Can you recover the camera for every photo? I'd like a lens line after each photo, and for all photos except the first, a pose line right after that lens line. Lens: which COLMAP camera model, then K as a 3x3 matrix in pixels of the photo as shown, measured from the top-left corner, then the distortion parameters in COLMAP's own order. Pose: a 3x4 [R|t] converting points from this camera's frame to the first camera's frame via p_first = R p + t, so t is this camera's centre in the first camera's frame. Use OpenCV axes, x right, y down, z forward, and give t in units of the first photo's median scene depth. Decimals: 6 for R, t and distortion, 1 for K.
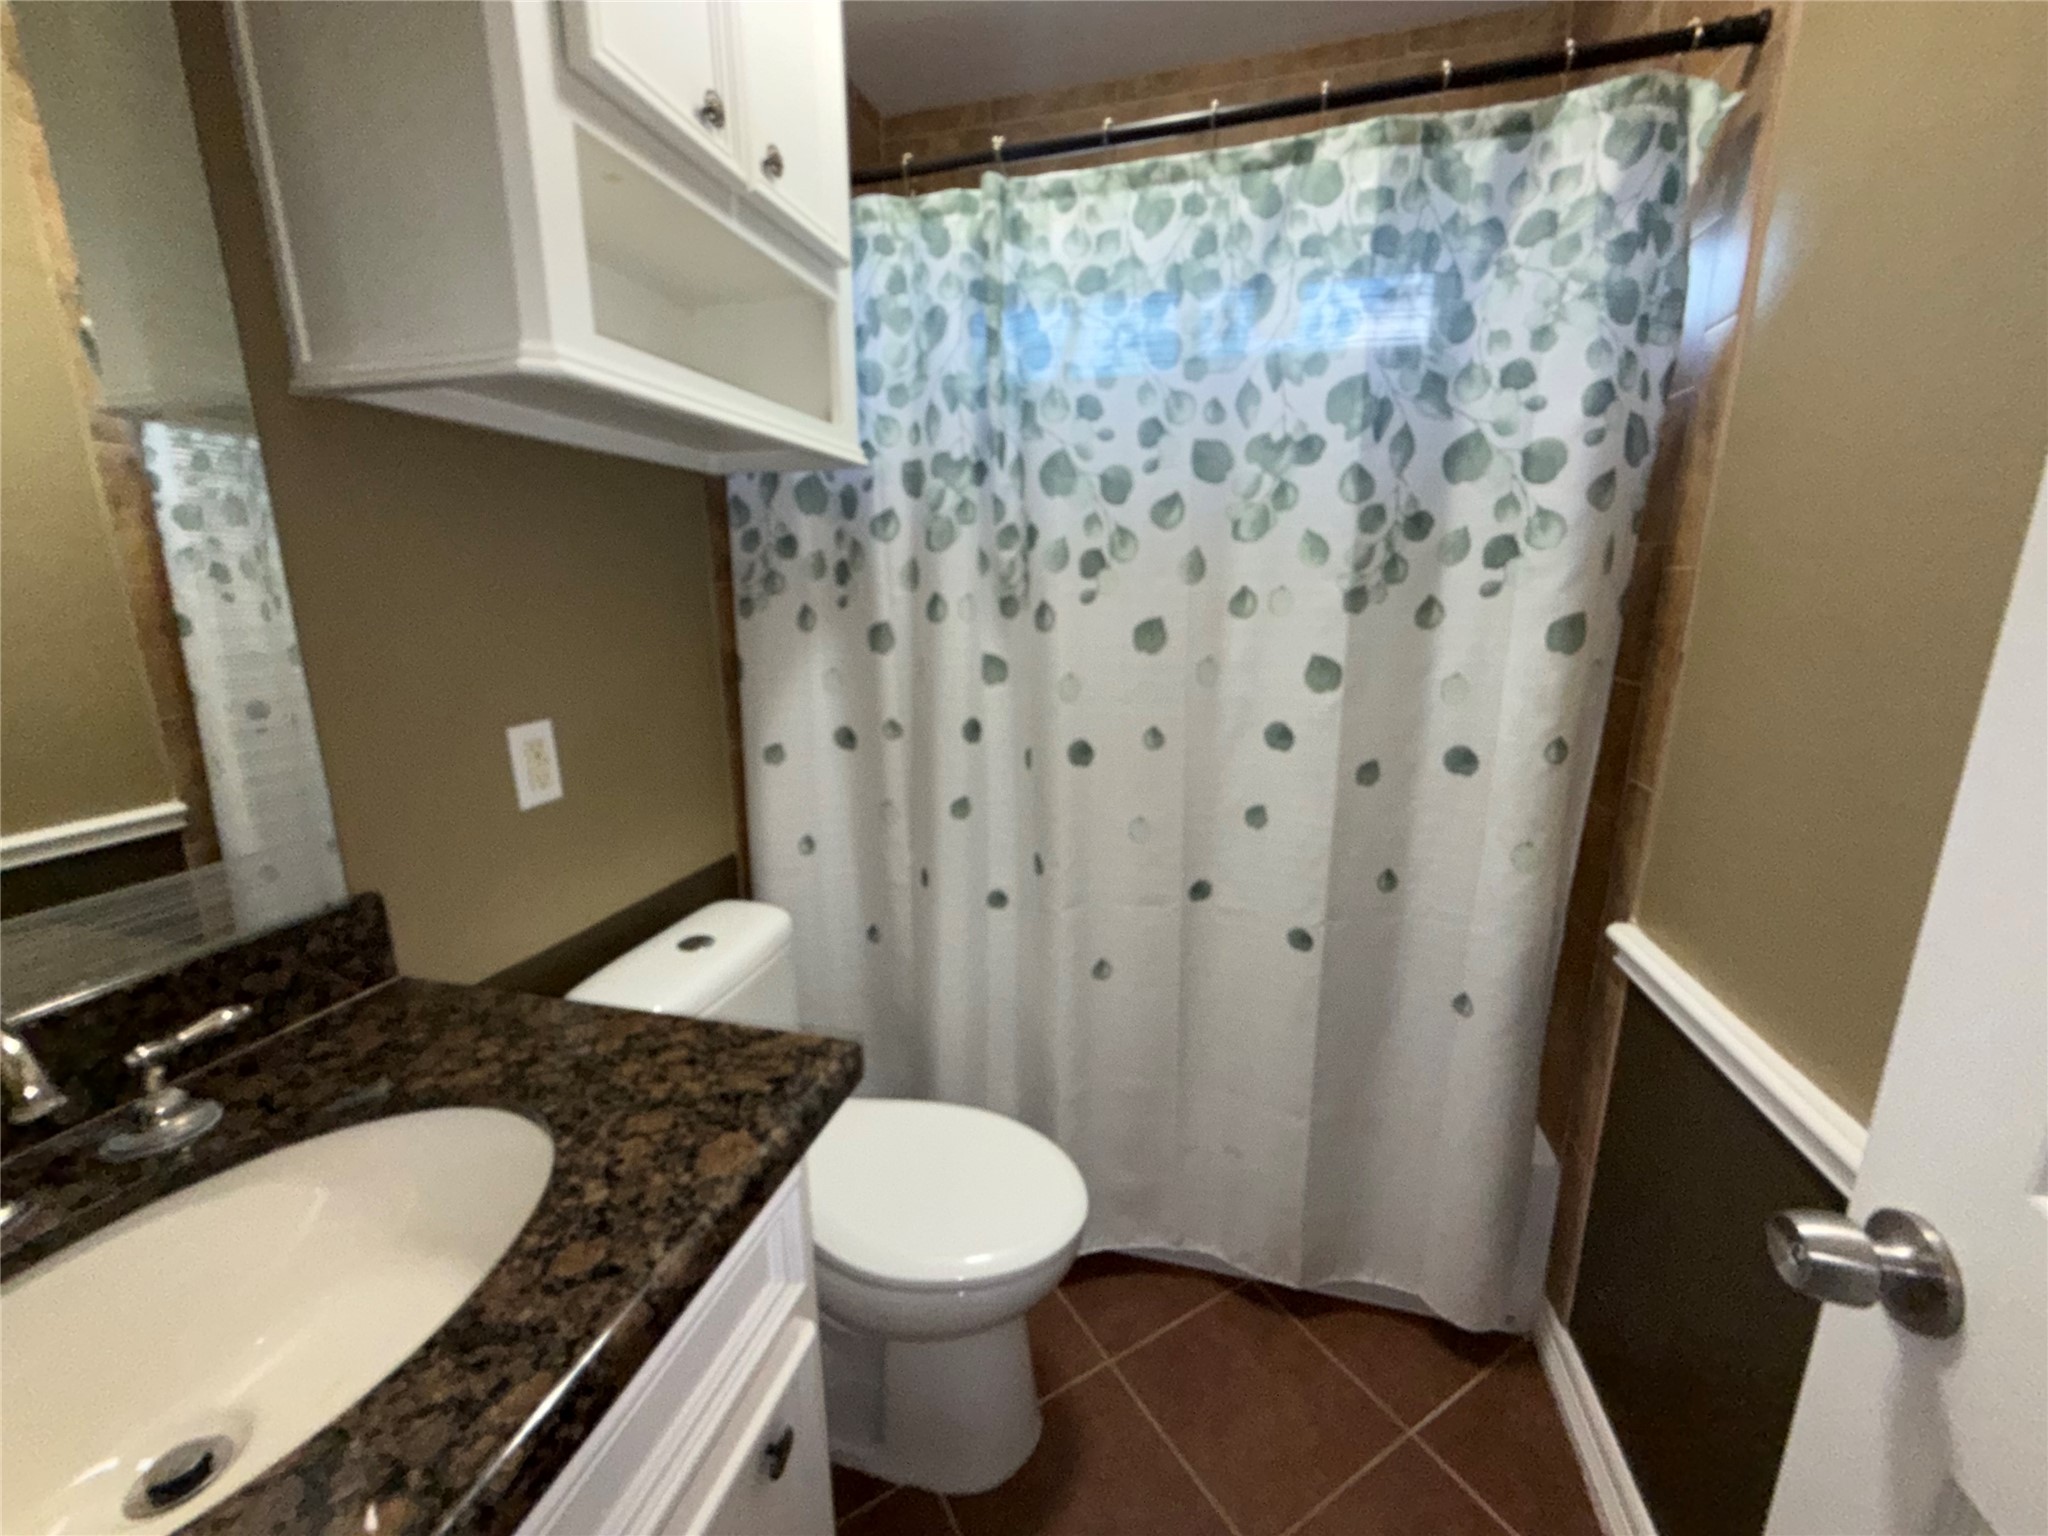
lens RADIAL K [[820.2, 0, 1024.0], [0, 820.2, 768.0], [0, 0, 1]] dist [-0.000343, 0.000153]
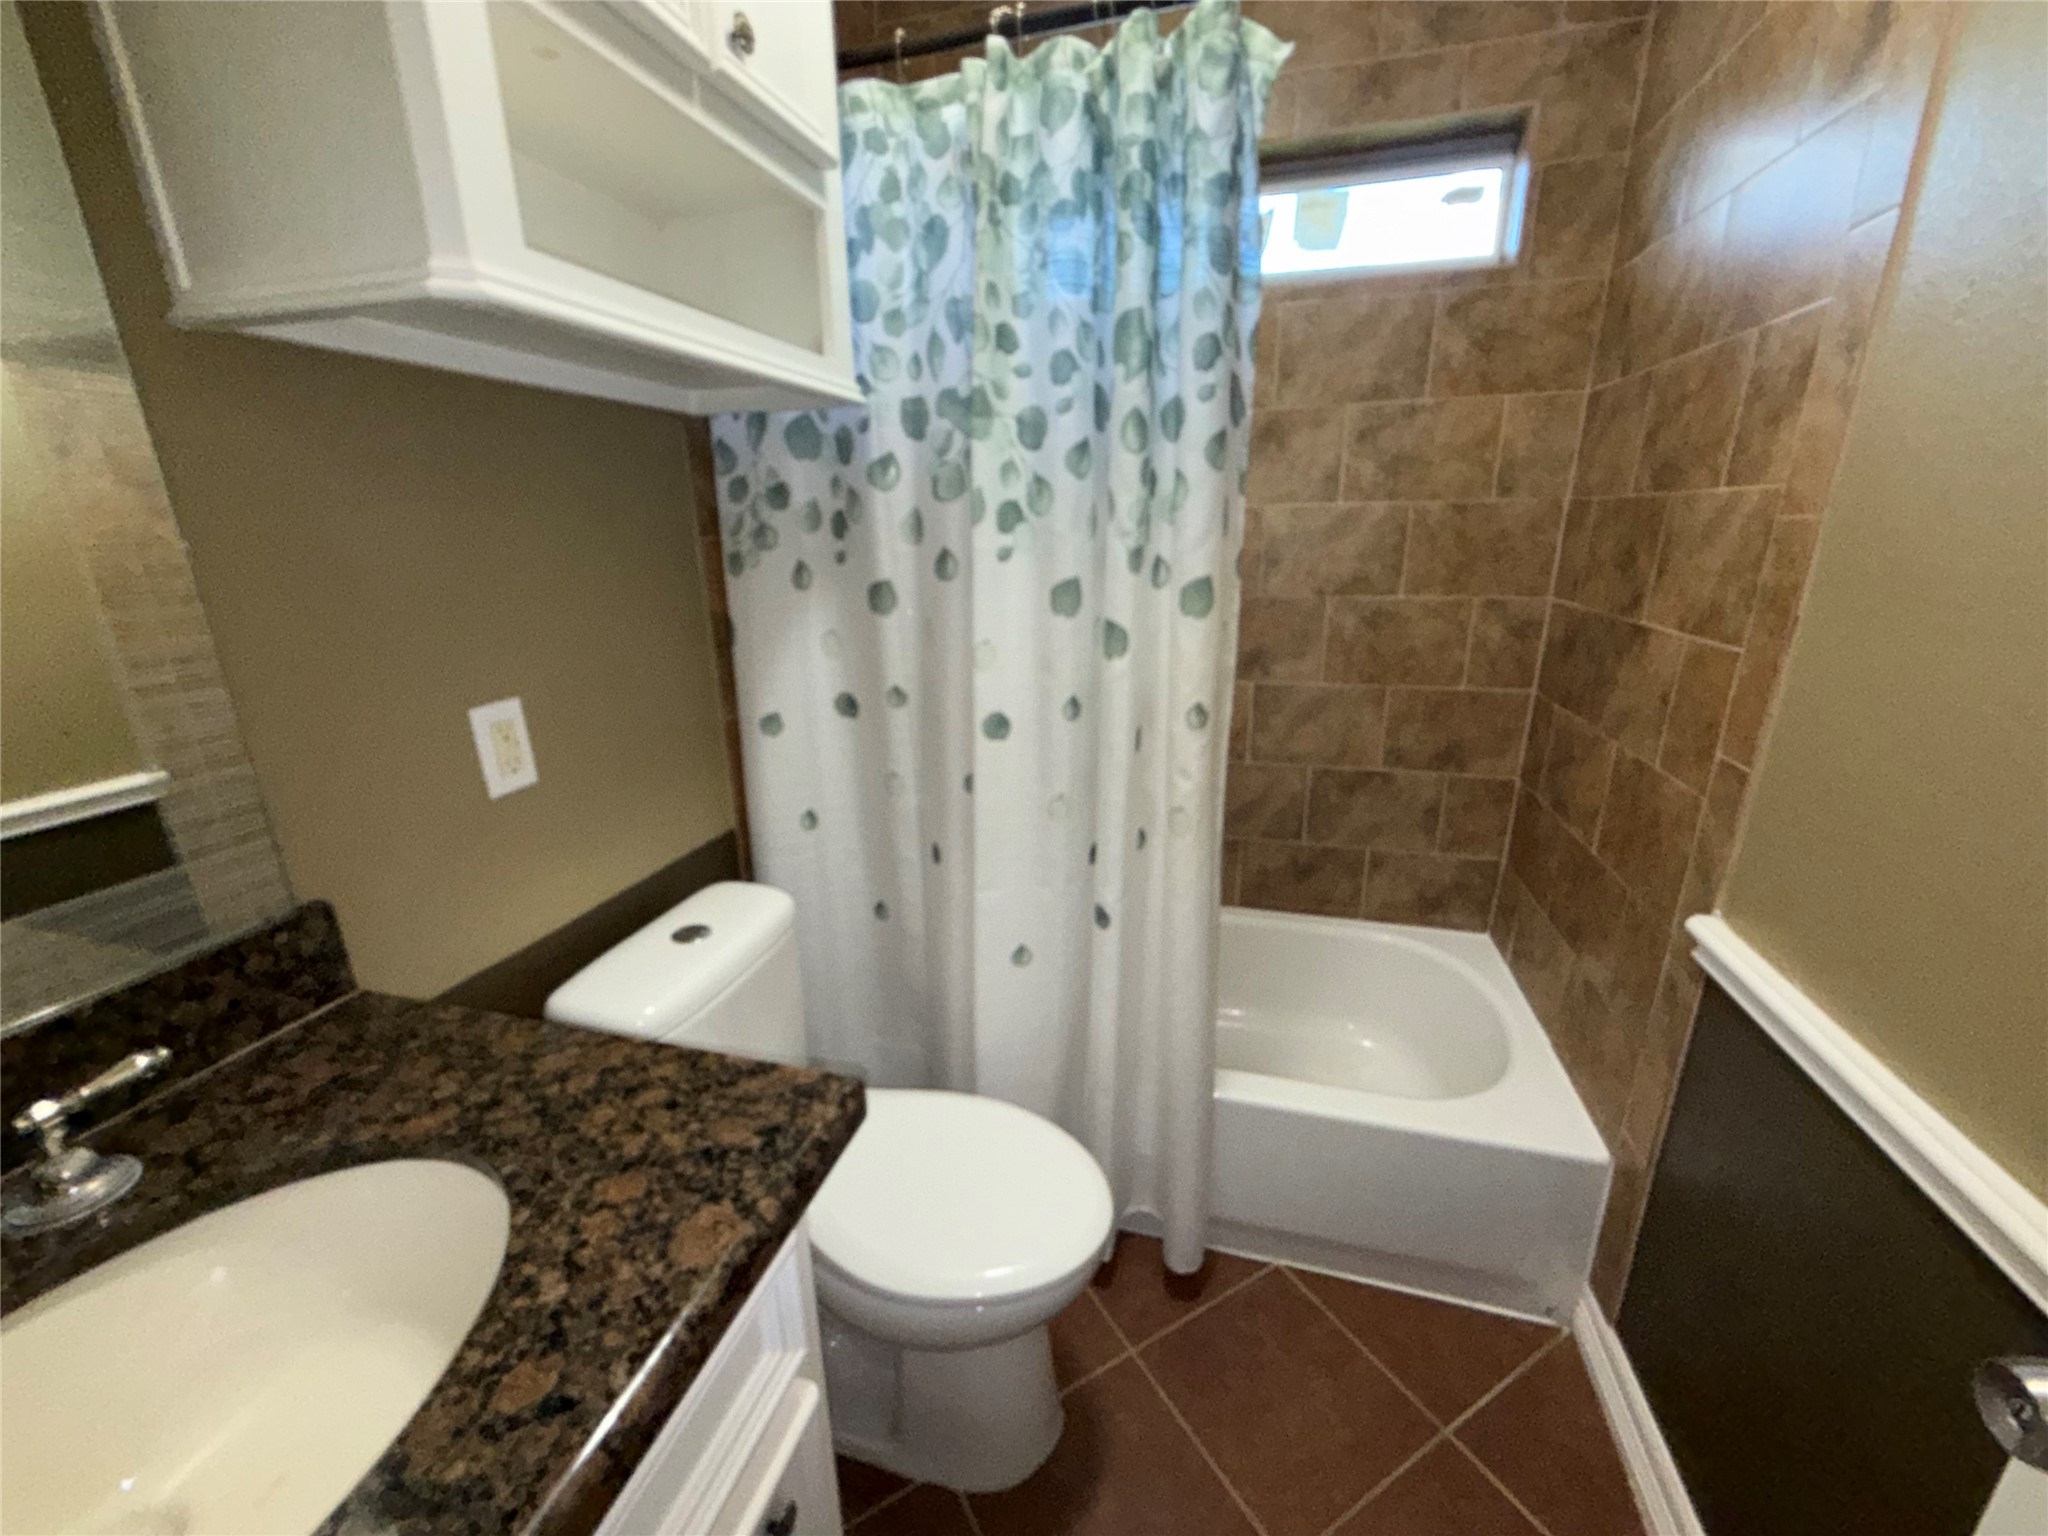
lens RADIAL K [[804.2, 0, 1021.6], [0, 804.2, 770.8], [0, 0, 1]] dist [0.001505, -0.000460]
pose [[0.999879, -0.006781, -0.014017, -0.012024], [0.007861, 0.996882, 0.078515, -0.054507], [0.013441, -0.078616, 0.996814, 0.141526]]
